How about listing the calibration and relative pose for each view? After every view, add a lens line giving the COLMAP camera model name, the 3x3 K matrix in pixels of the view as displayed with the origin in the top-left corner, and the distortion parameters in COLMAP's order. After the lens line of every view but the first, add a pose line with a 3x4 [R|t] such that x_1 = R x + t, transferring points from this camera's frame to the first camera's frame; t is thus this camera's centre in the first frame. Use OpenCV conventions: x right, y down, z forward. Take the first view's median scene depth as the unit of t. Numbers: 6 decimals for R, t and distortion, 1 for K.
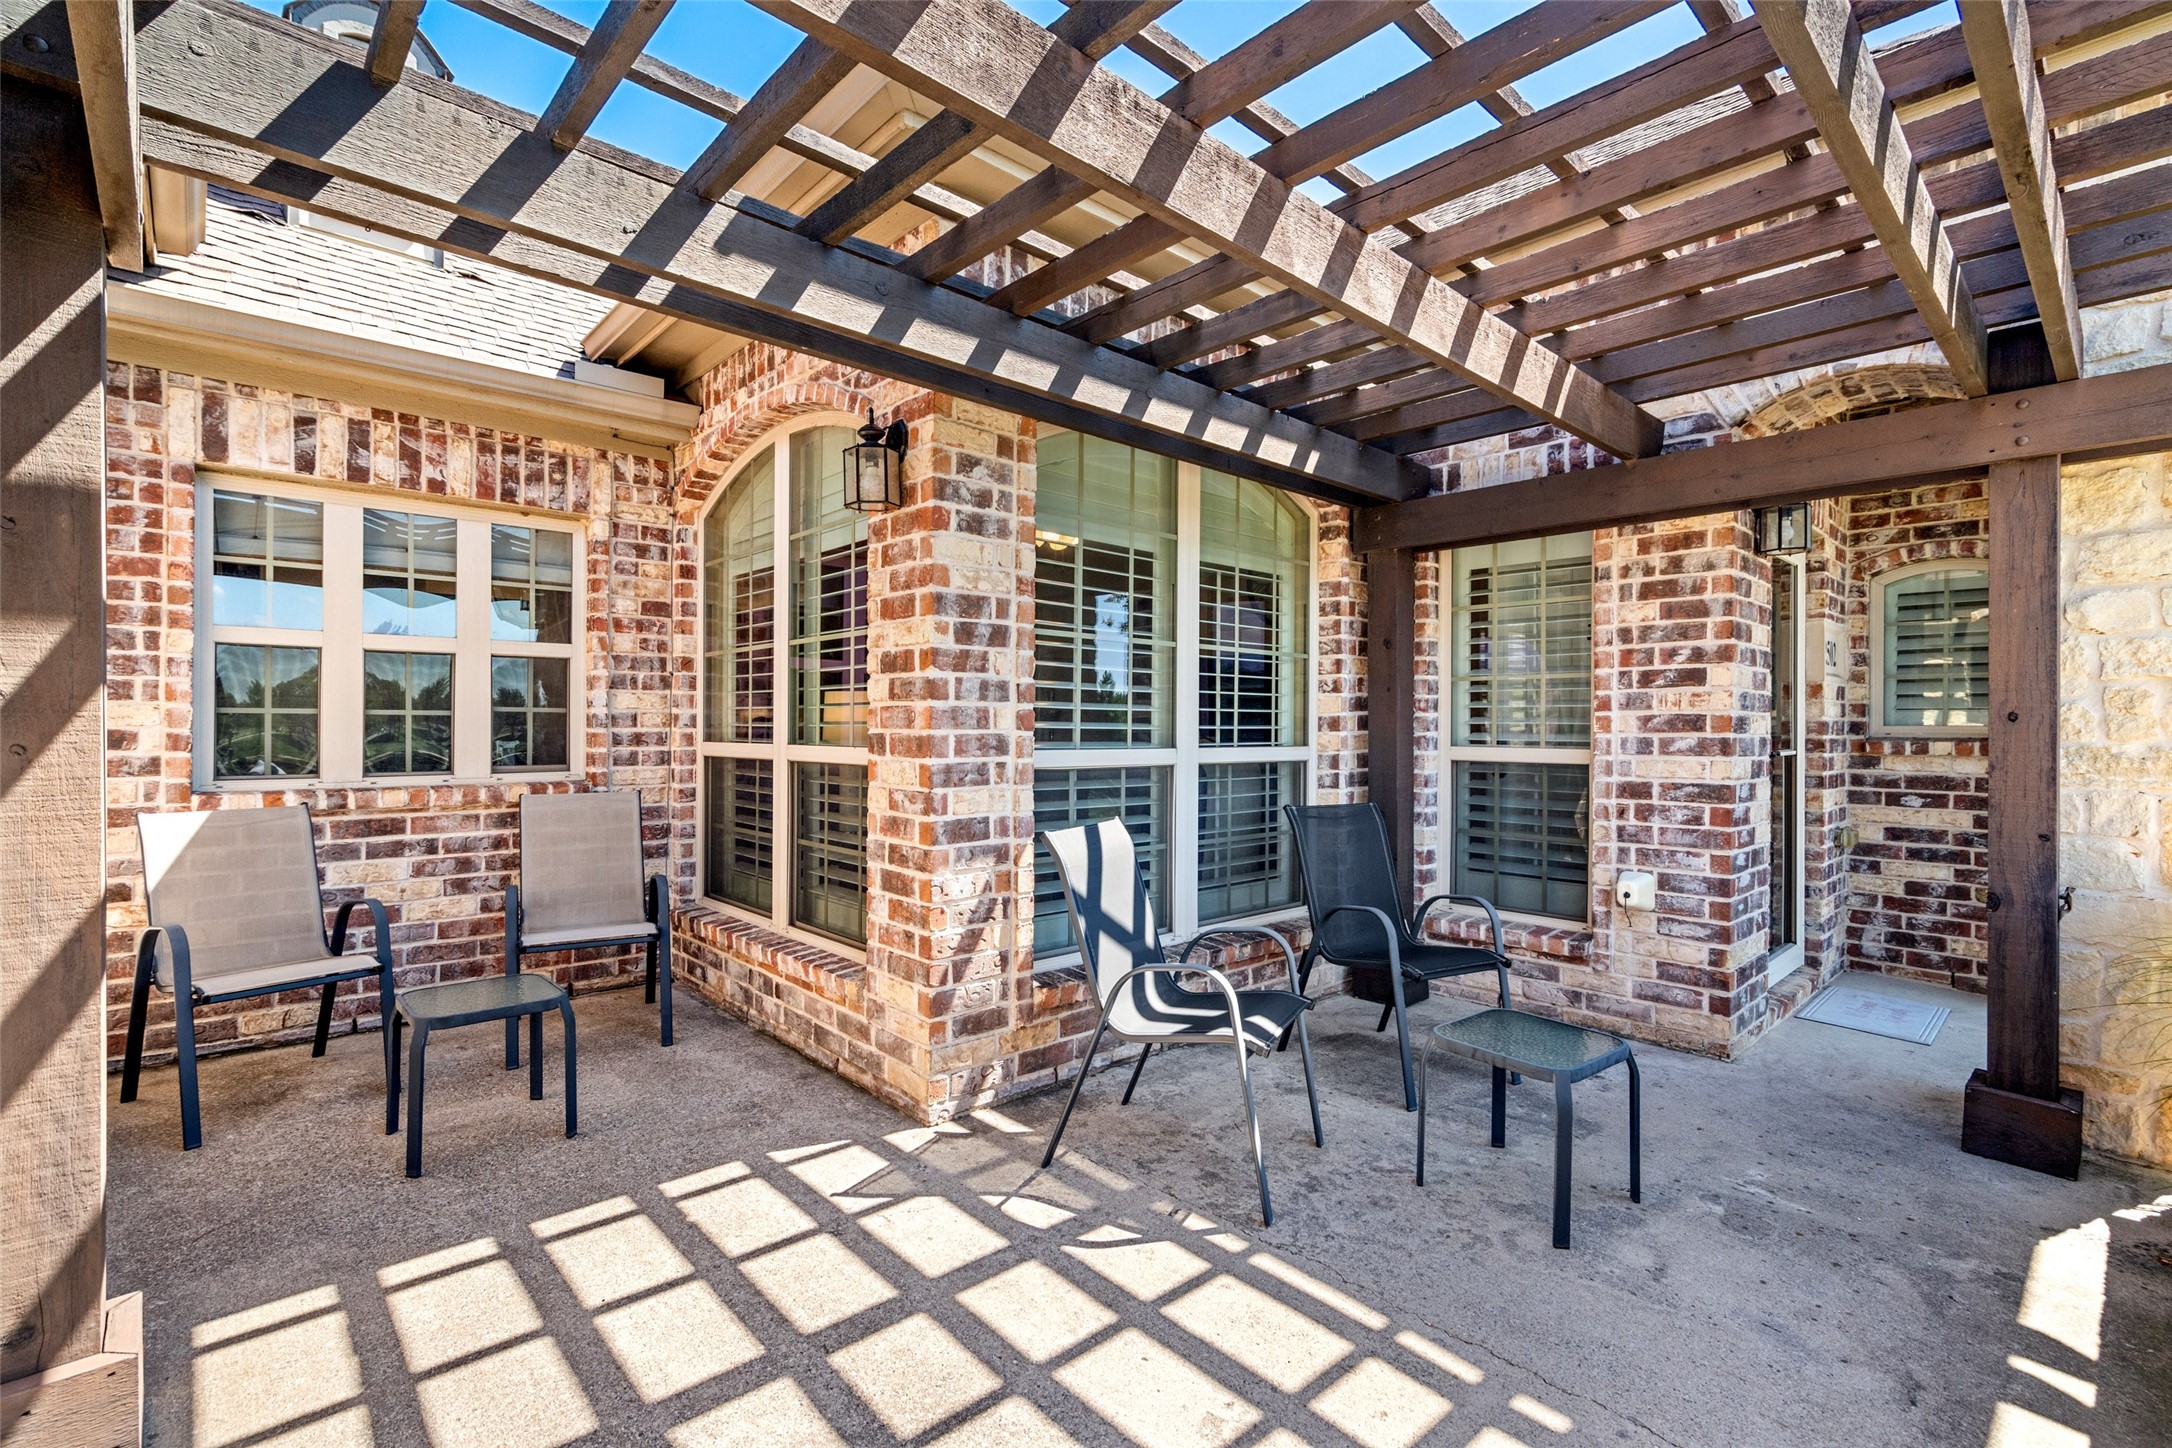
lens RADIAL K [[999.4, 0, 1080.7], [0, 999.4, 727.3], [0, 0, 1]] dist [-0.003670, 0.003003]
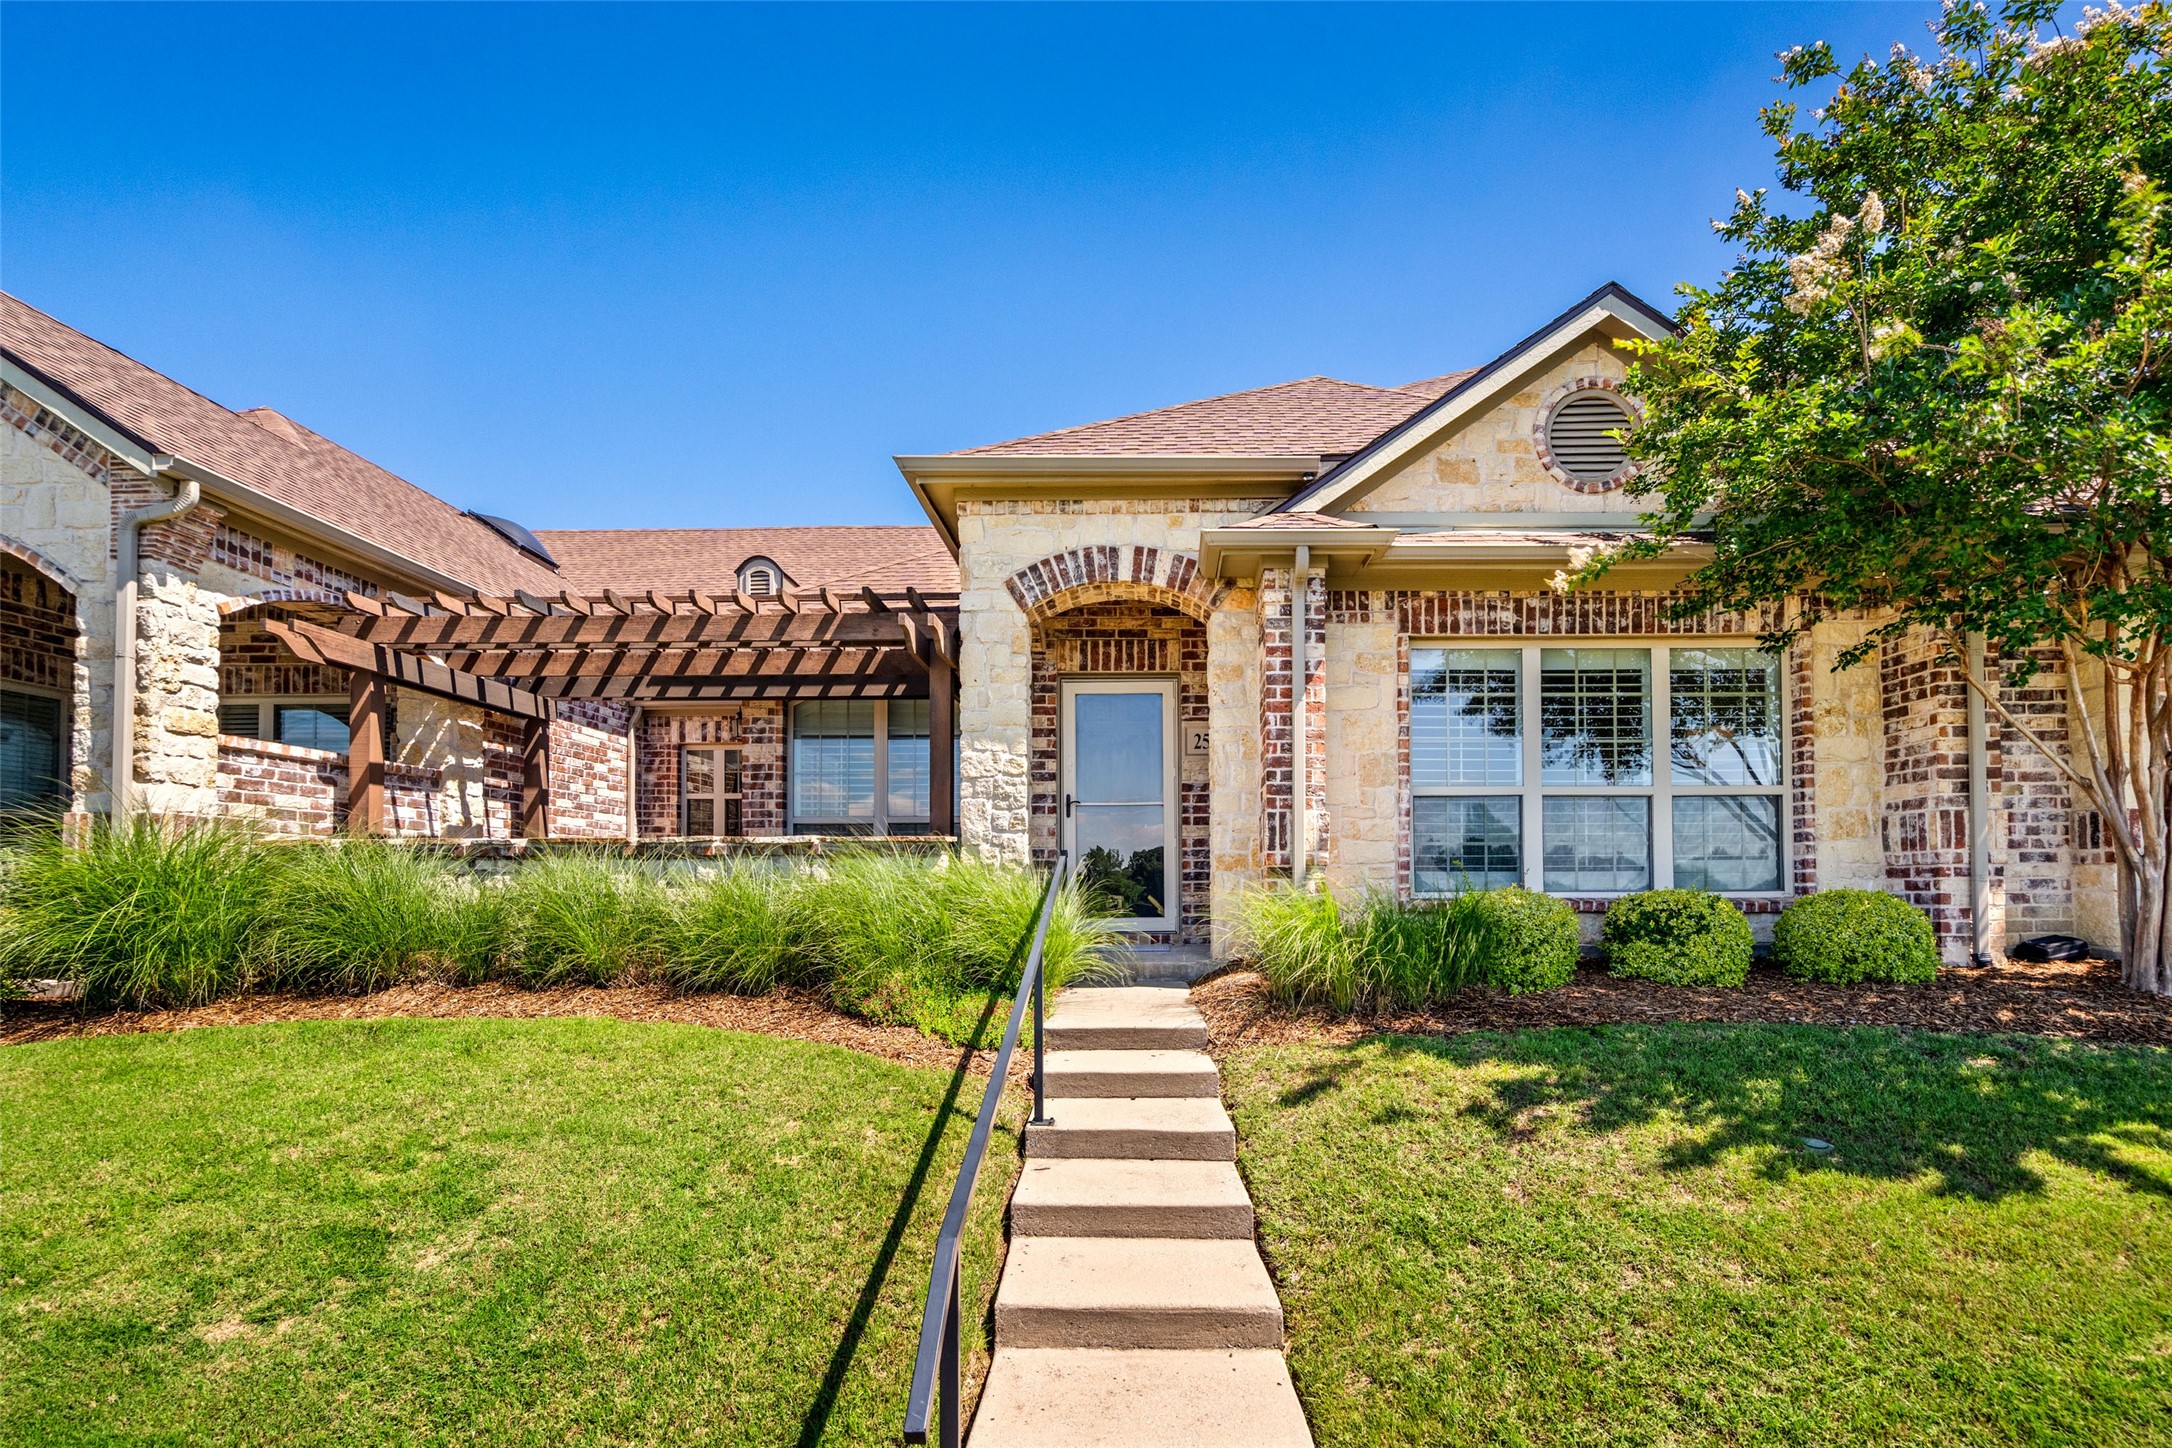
lens RADIAL K [[999.4, 0, 1115.8], [0, 999.4, 855.3], [0, 0, 1]] dist [-0.003670, 0.003003]
pose [[0.729966, -0.027743, -0.682921, 2.171014], [0.008591, 0.999469, -0.031419, 0.196672], [0.683430, 0.017068, 0.729817, -0.358854]]
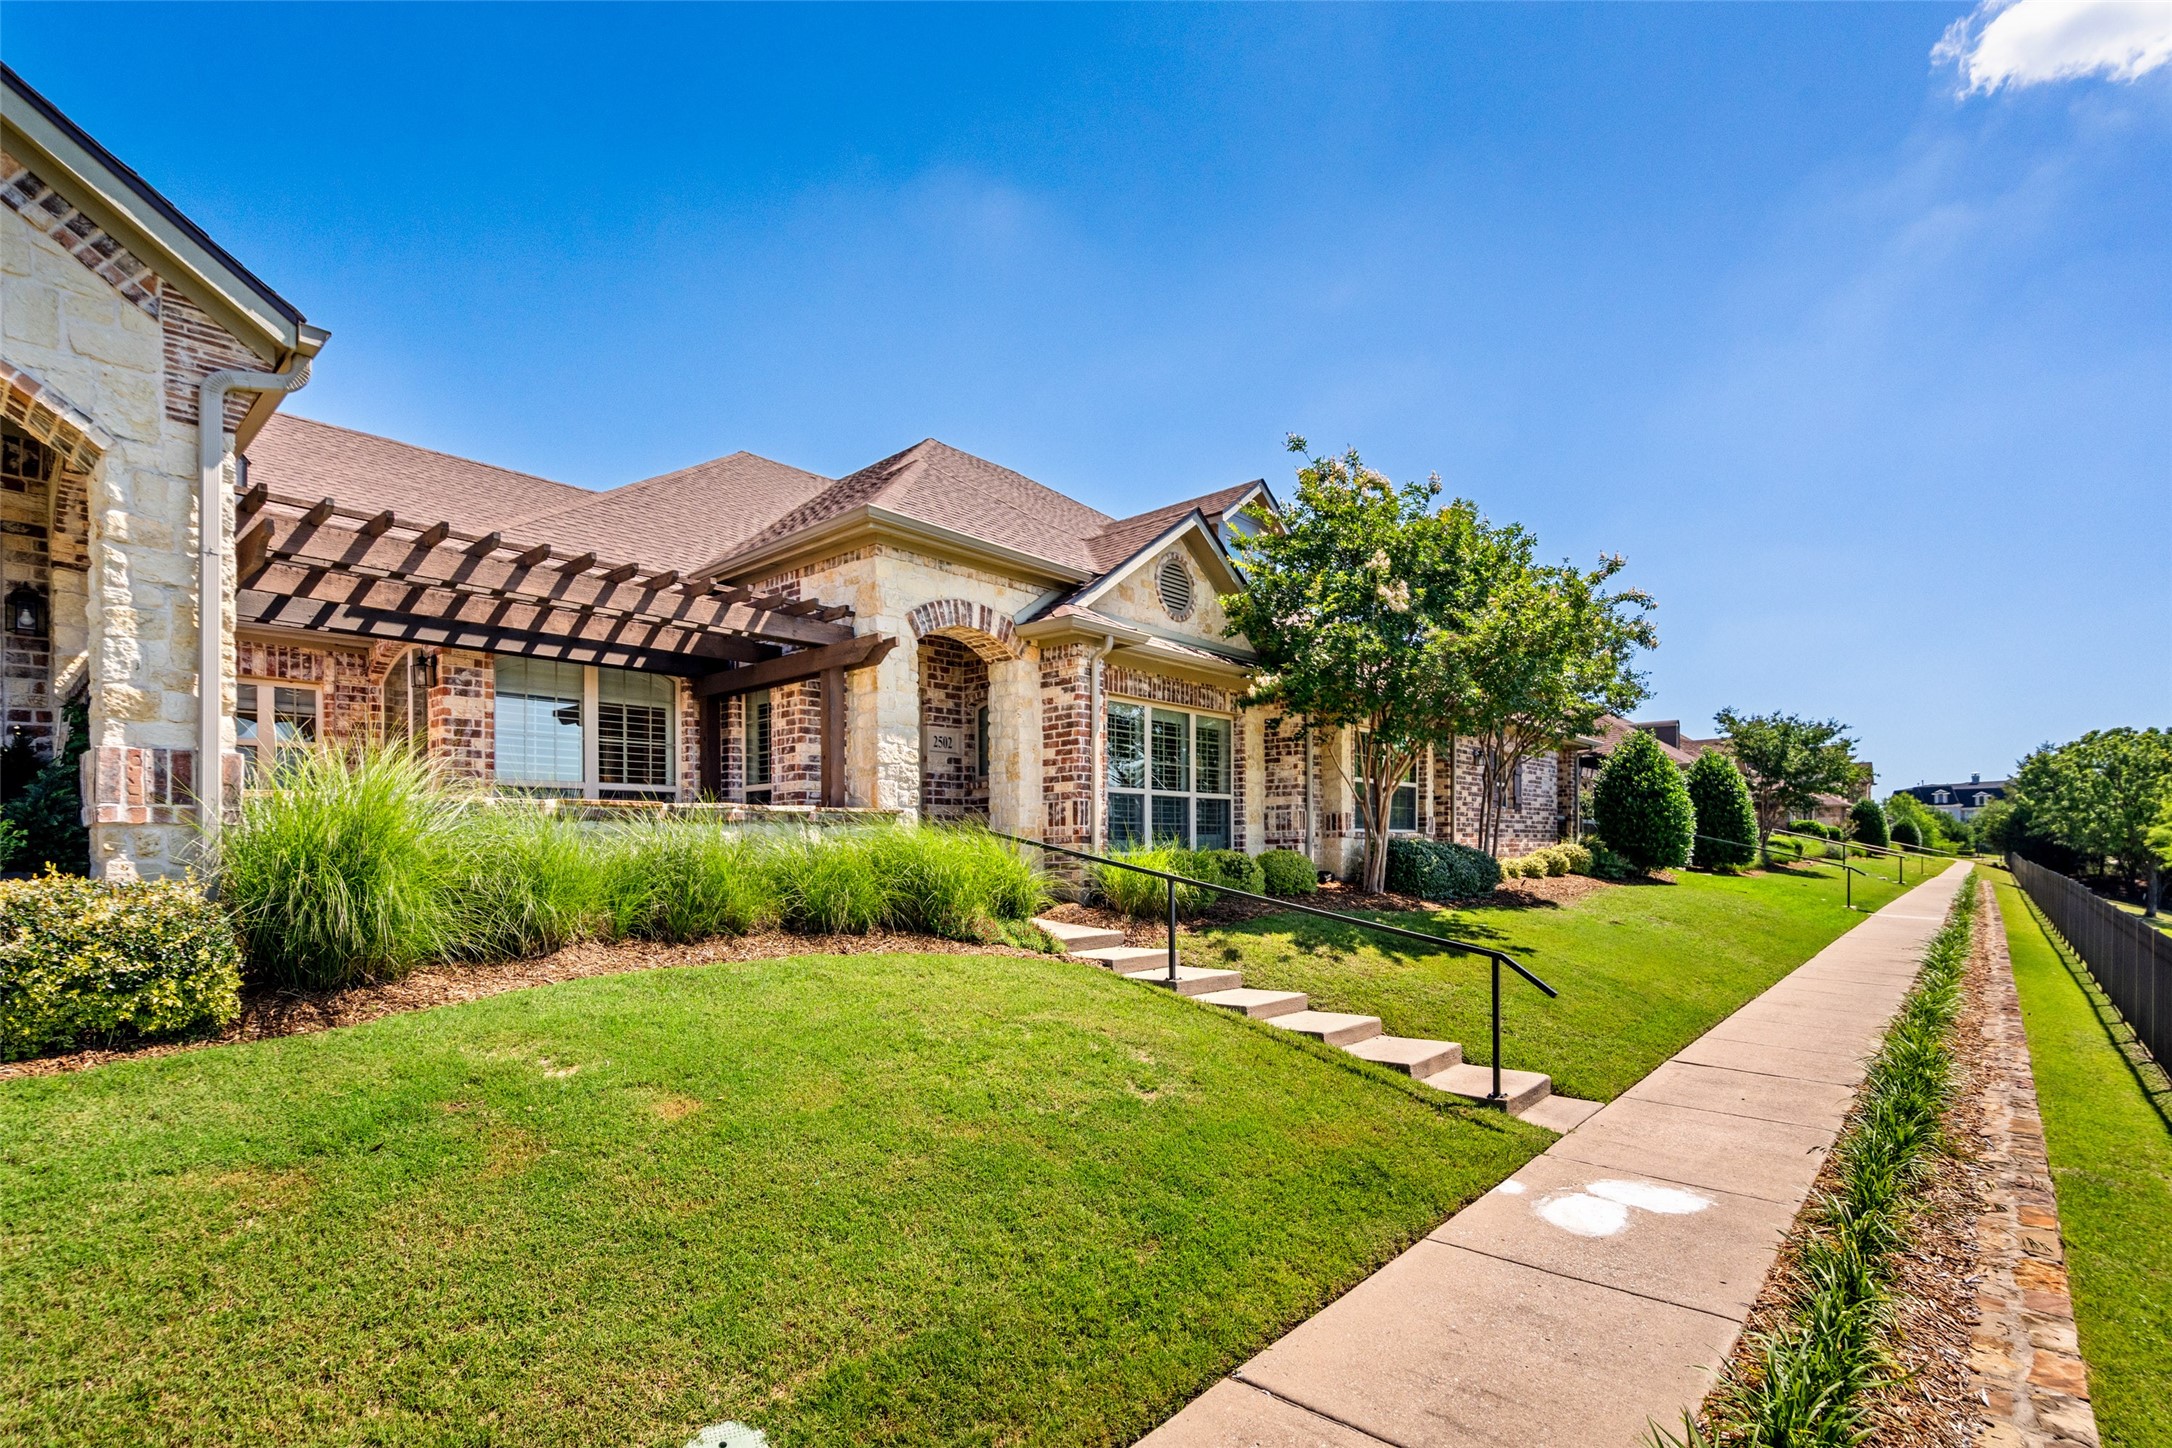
lens RADIAL K [[999.4, 0, 1056.2], [0, 999.4, 839.5], [0, 0, 1]] dist [-0.003670, 0.003003]
pose [[0.996656, -0.015377, 0.080246, 1.040164], [0.016349, 0.999801, -0.011465, 0.204541], [-0.080054, 0.012739, 0.996709, -1.459155]]
